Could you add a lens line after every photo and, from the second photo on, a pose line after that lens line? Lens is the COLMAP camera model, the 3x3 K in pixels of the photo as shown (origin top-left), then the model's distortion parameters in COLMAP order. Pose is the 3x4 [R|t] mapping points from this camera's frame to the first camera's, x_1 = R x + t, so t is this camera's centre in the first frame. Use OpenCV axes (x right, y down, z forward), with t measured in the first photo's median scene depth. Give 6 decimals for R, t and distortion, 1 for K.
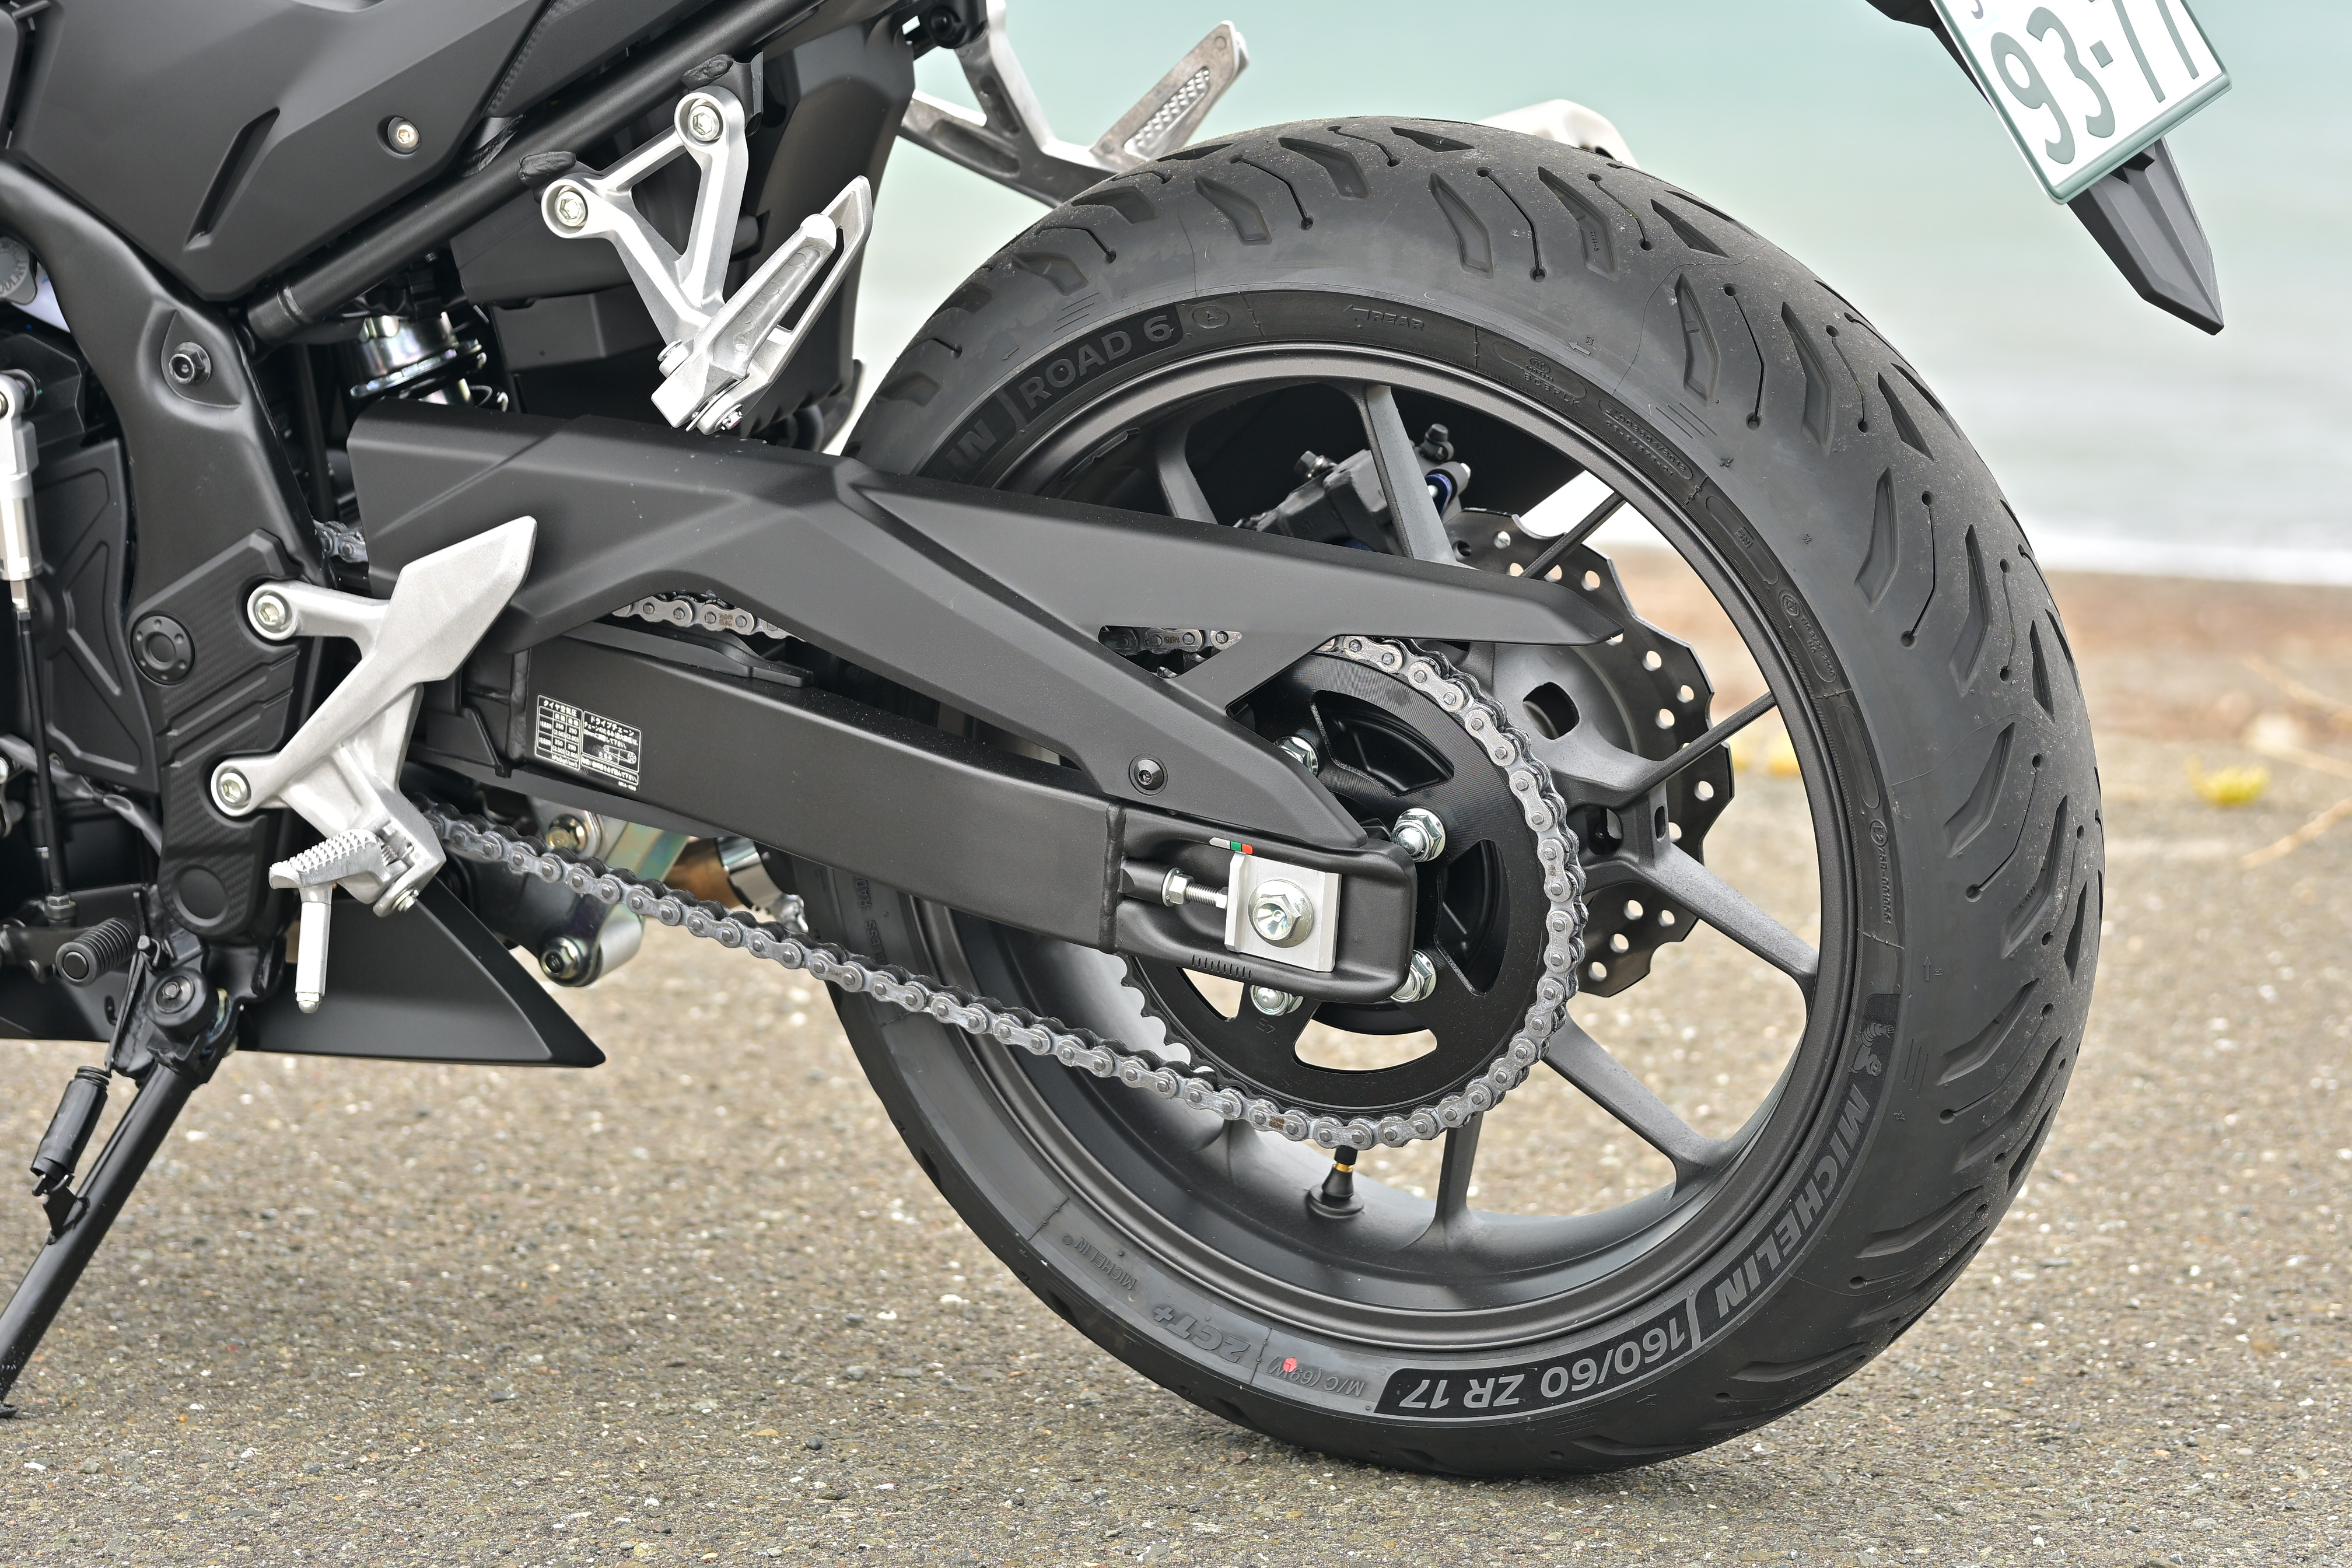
lens RADIAL K [[6533.2, 0, 1184.0], [0, 6533.2, 783.5], [0, 0, 1]] dist [0.048983, 0.000000]
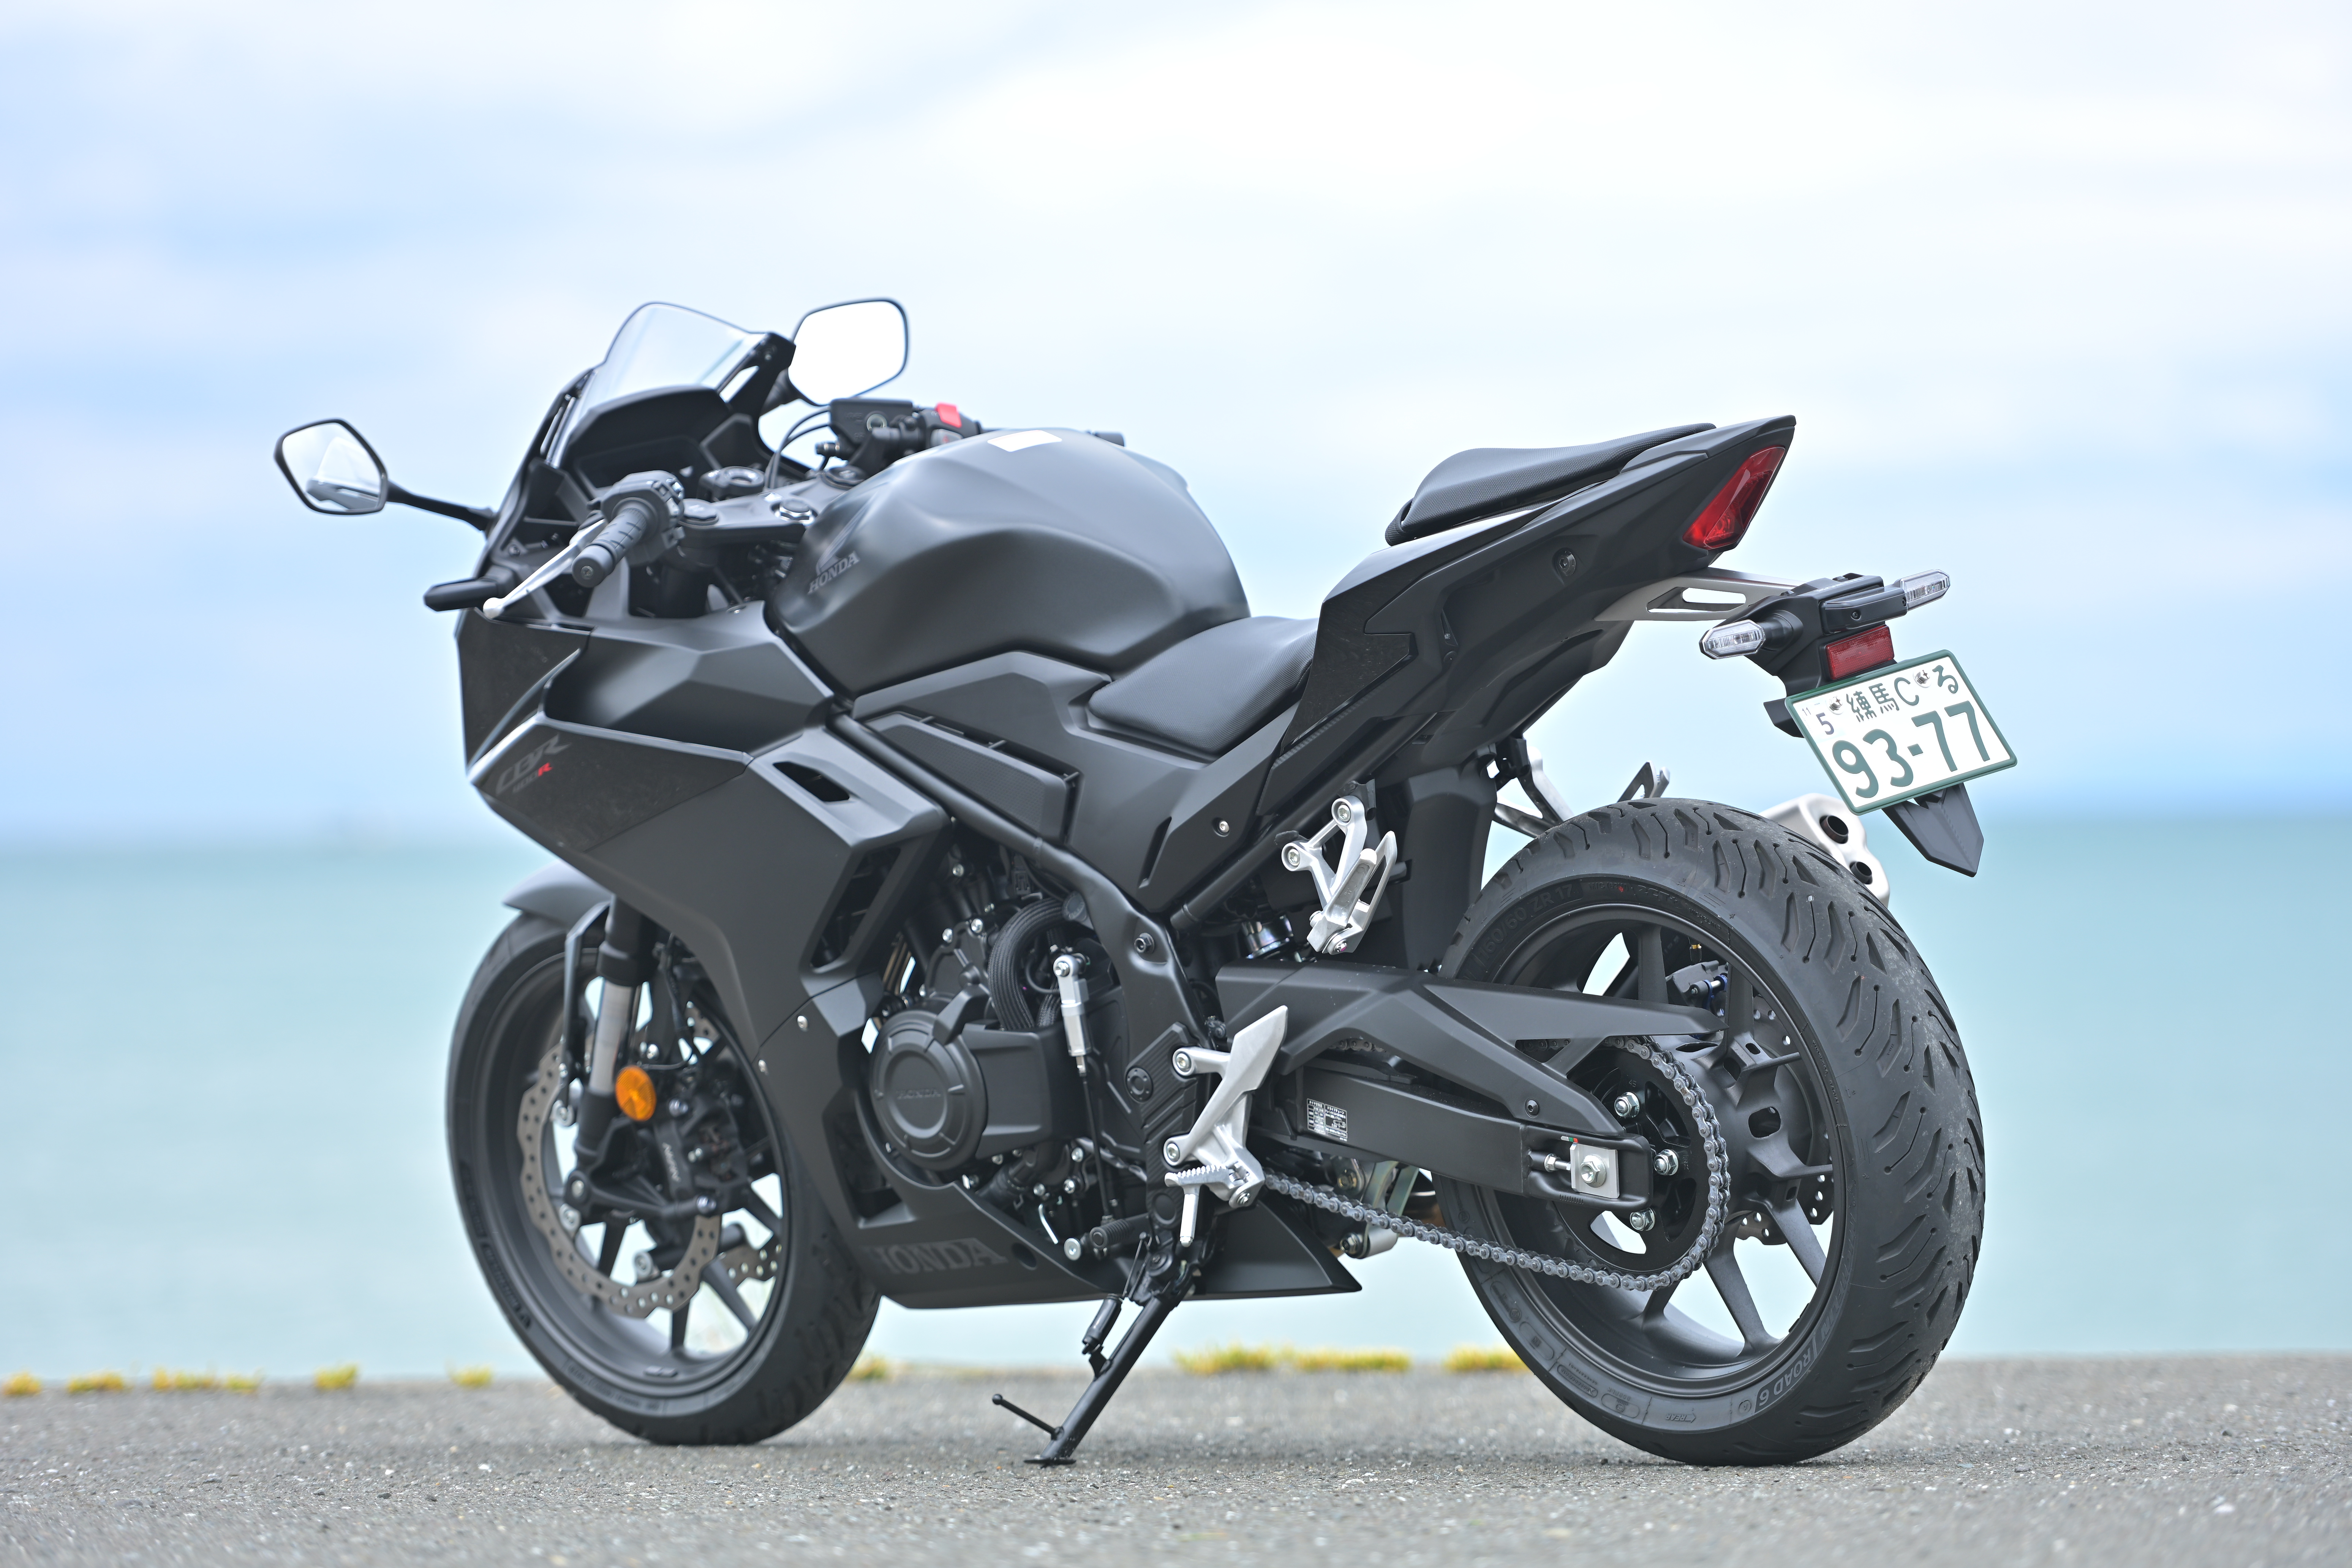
lens RADIAL K [[10317.8, 0, 1178.5], [0, 10317.8, 783.9], [0, 0, 1]] dist [-1.334344, 0.000000]
pose [[0.942481, -0.040748, -0.331766, 0.945644], [-0.006180, 0.990248, -0.139180, 0.341152], [0.334202, 0.133225, 0.933038, -2.051766]]
